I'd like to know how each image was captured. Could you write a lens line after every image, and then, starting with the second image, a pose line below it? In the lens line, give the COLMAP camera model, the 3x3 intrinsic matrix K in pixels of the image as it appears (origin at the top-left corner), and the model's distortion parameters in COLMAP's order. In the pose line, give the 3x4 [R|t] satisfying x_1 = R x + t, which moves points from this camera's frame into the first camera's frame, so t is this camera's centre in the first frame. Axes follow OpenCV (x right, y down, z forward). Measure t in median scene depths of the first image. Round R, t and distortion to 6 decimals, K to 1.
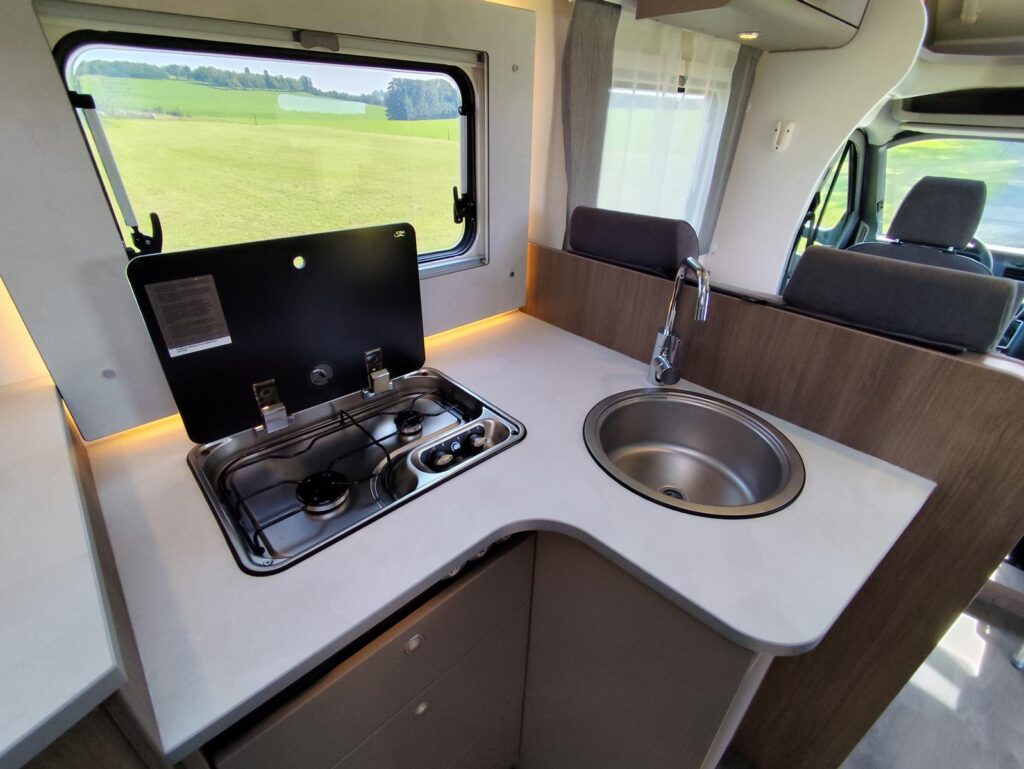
lens RADIAL K [[473.7, 0, 510.7], [0, 473.7, 381.6], [0, 0, 1]] dist [0.067251, -0.038489]
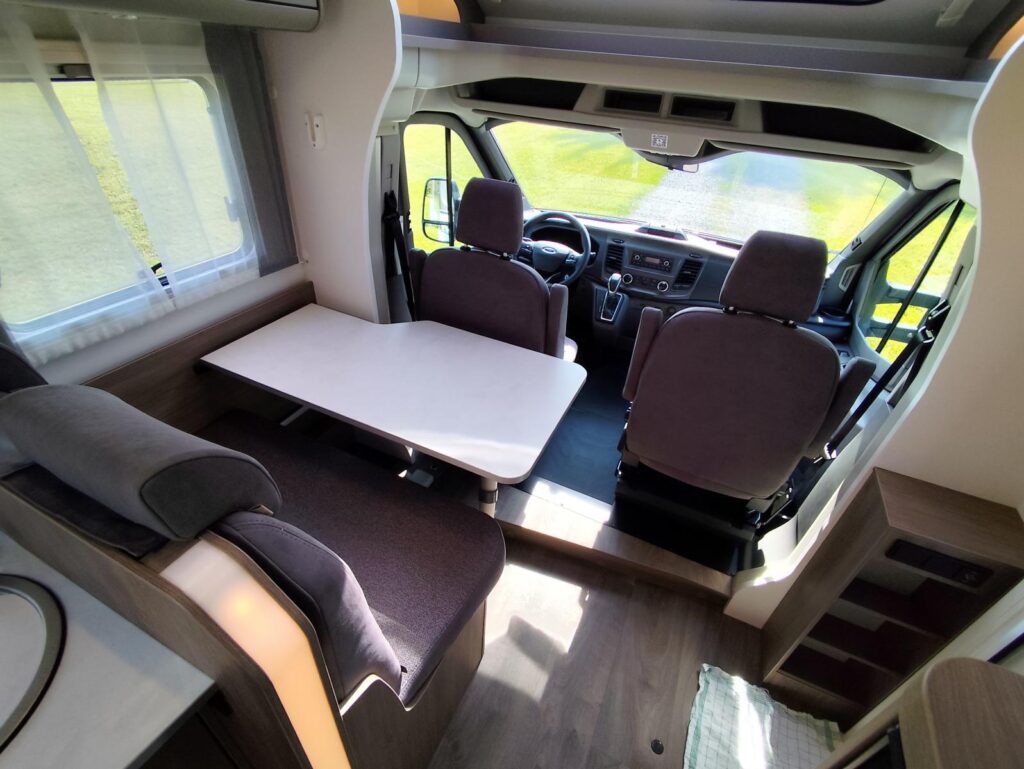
lens RADIAL K [[473.7, 0, 510.7], [0, 473.7, 381.6], [0, 0, 1]] dist [0.067251, -0.038489]
pose [[0.926419, -0.190629, 0.324667, 0.780214], [0.152433, 0.978416, 0.139520, -0.215175], [-0.344256, -0.079764, 0.935481, 0.086536]]
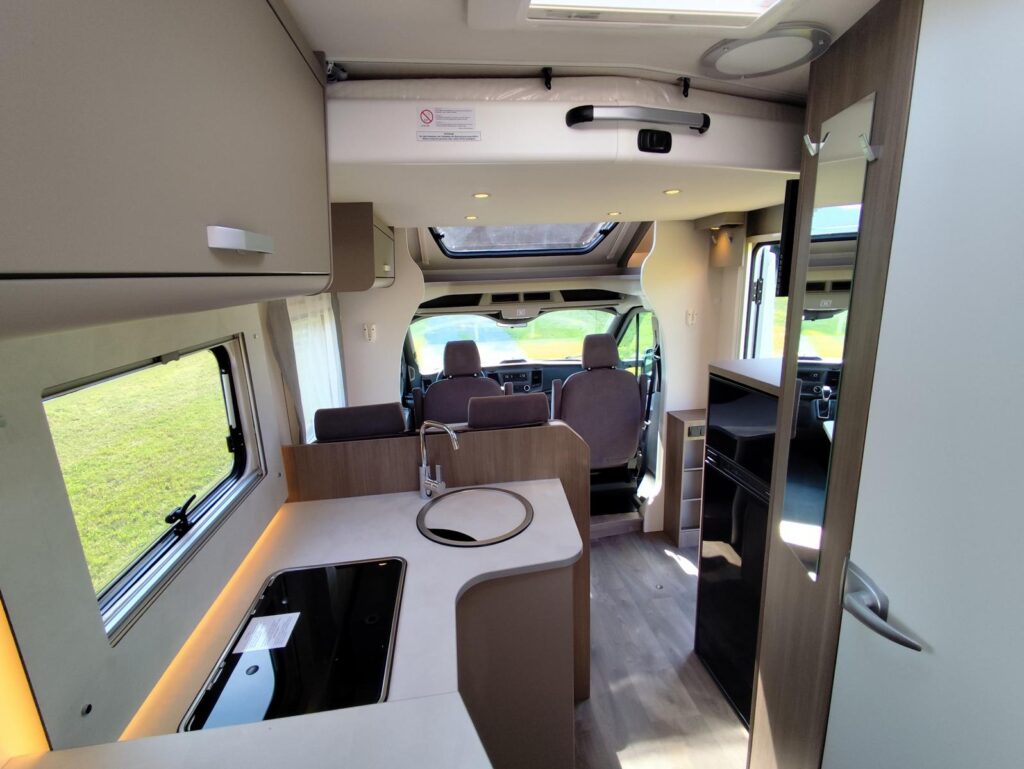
lens RADIAL K [[473.7, 0, 510.7], [0, 473.7, 381.6], [0, 0, 1]] dist [0.067251, -0.038489]
pose [[0.578677, -0.234614, 0.781082, -0.601427], [0.447859, 0.891816, -0.063928, -0.105475], [-0.681583, 0.386809, 0.621148, -0.275083]]
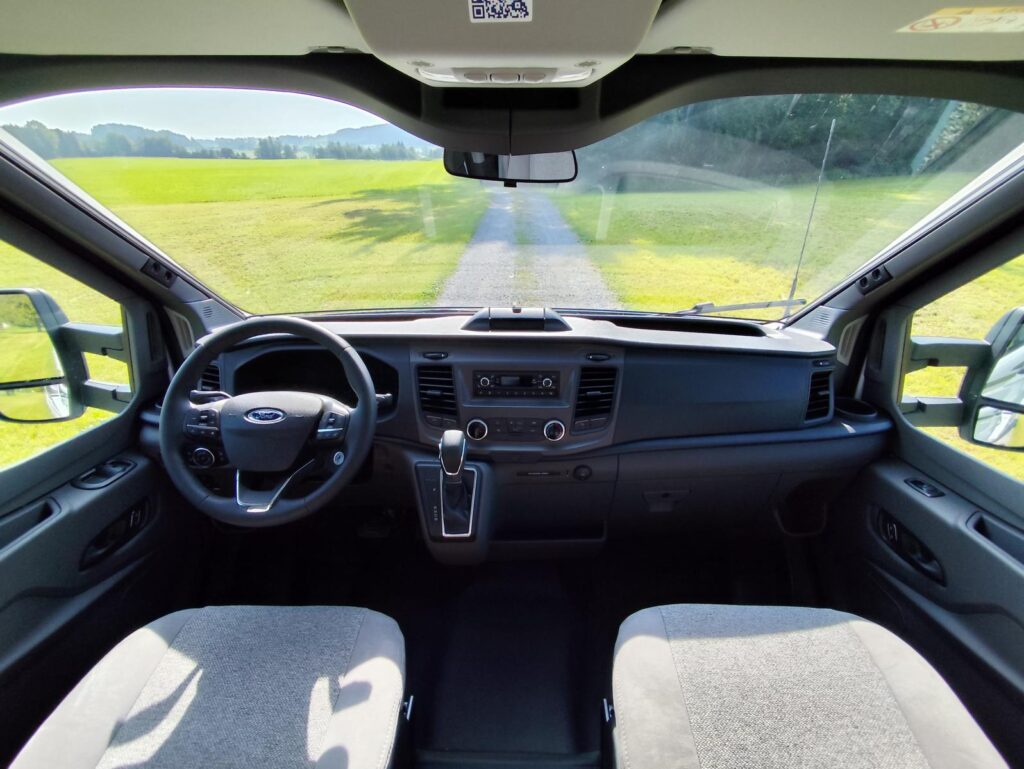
lens RADIAL K [[473.7, 0, 510.7], [0, 473.7, 381.6], [0, 0, 1]] dist [0.067251, -0.038489]
pose [[0.696952, -0.319007, 0.642256, 1.473189], [0.367331, 0.928000, 0.062322, -0.403251], [-0.615894, 0.192485, 0.763953, 1.096047]]
